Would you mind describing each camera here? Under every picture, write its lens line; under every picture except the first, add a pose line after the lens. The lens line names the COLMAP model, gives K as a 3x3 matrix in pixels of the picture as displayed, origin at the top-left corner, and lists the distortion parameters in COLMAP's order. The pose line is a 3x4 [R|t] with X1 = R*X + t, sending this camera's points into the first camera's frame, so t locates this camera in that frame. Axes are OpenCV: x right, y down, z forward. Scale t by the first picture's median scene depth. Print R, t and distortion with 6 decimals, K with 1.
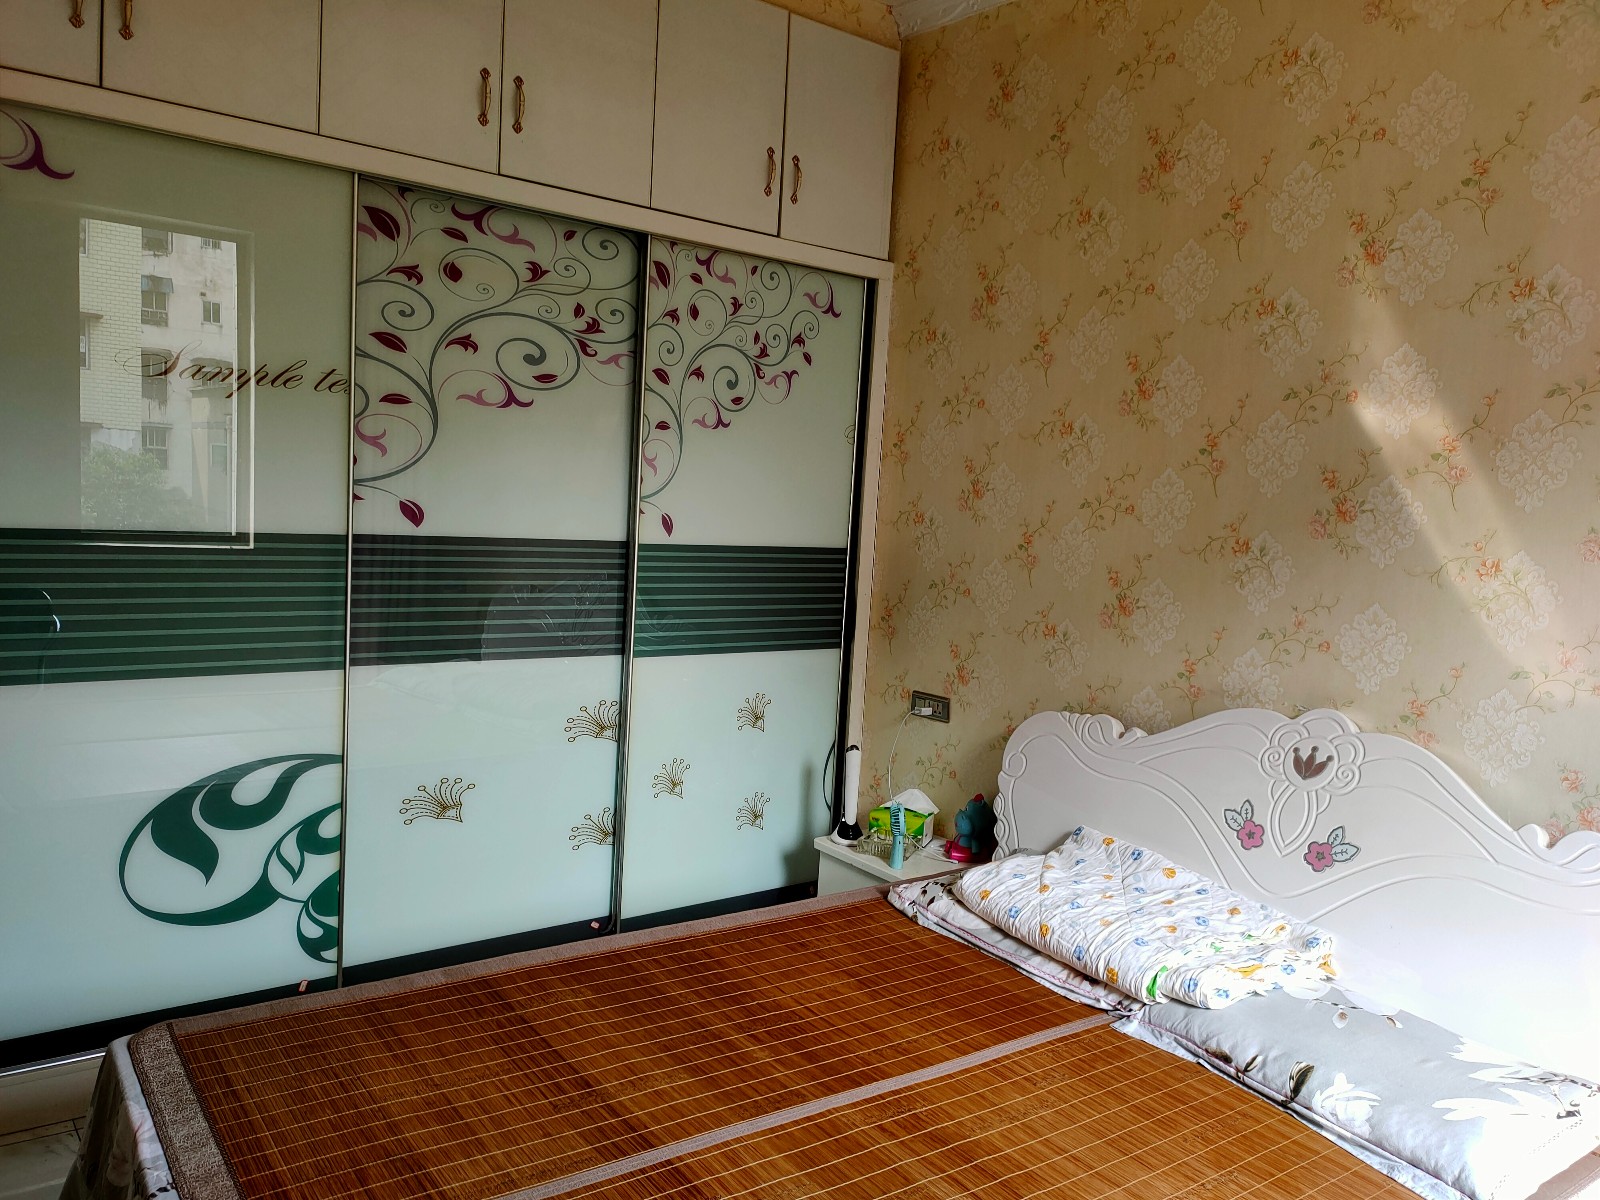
lens RADIAL K [[1260.7, 0, 800.0], [0, 1260.7, 600.0], [0, 0, 1]] dist [0.004783, -0.076760]
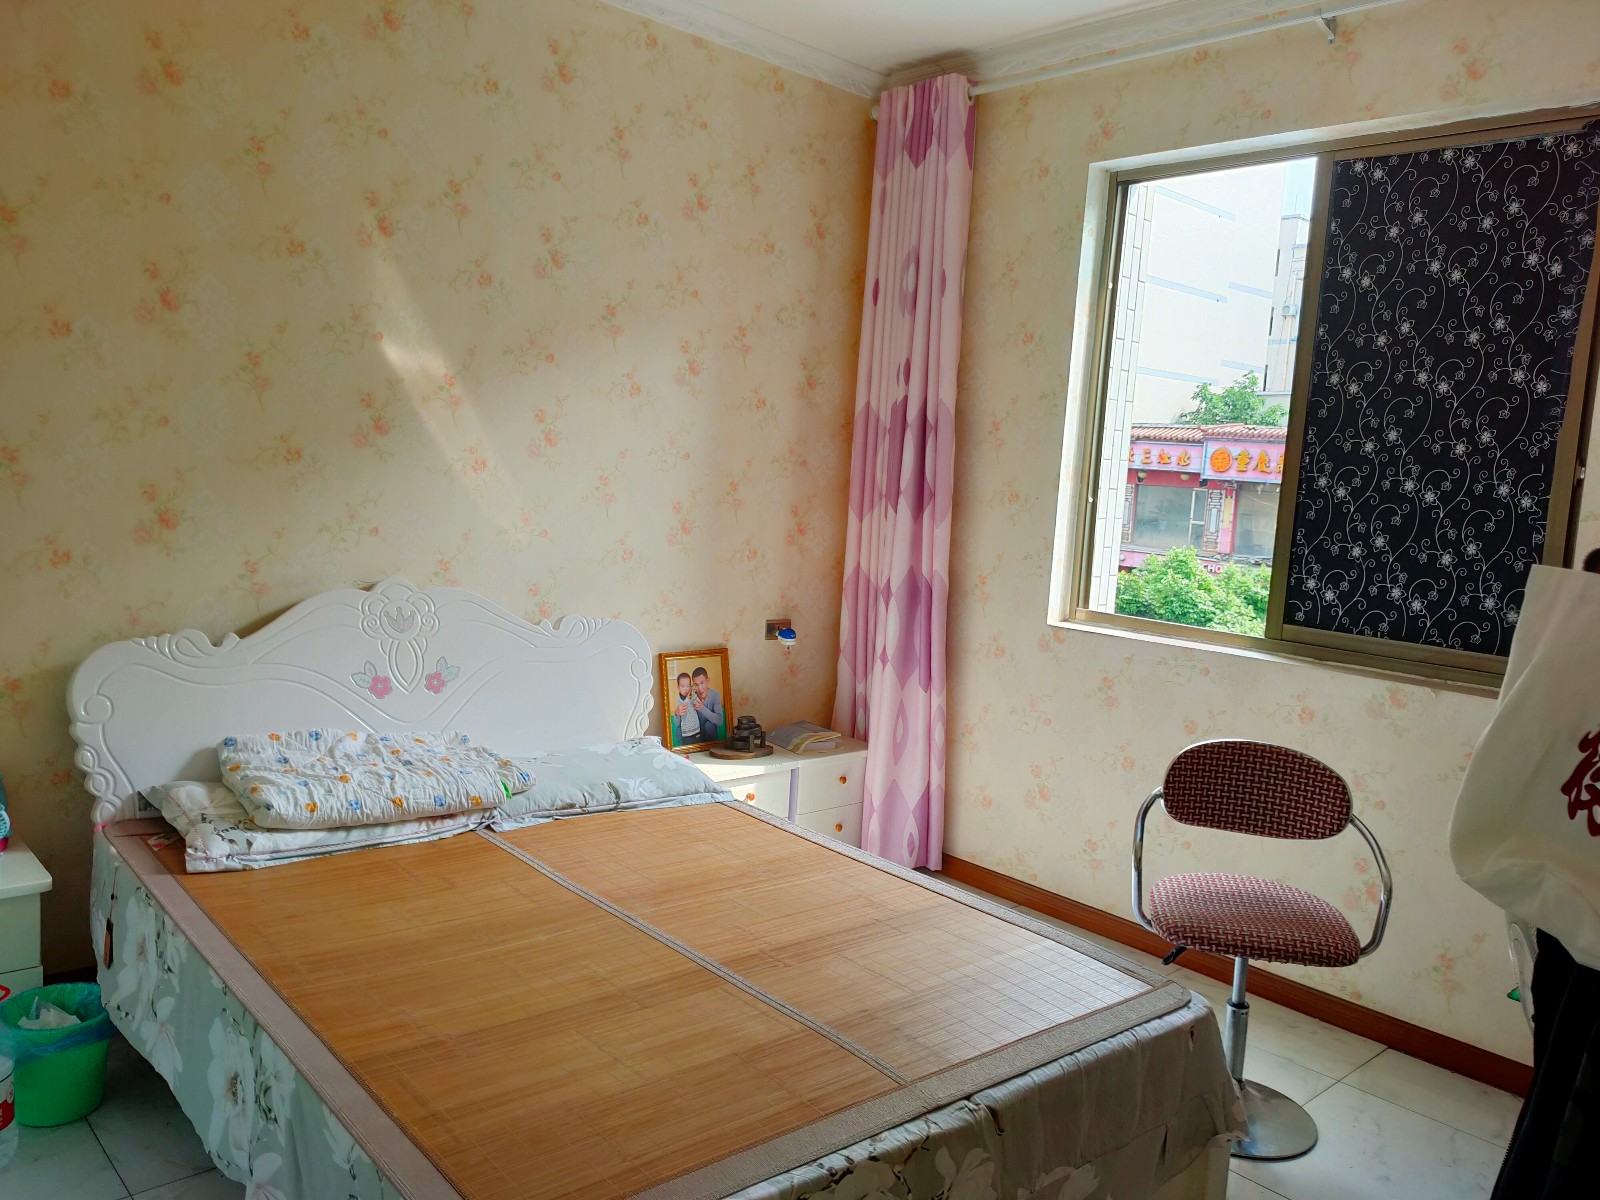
lens RADIAL K [[1260.7, 0, 800.0], [0, 1260.7, 600.0], [0, 0, 1]] dist [0.004783, -0.076760]
pose [[-0.151040, -0.166249, 0.974448, -0.958998], [0.025613, 0.984767, 0.171980, -0.109717], [-0.988196, 0.050934, -0.144481, 0.793098]]
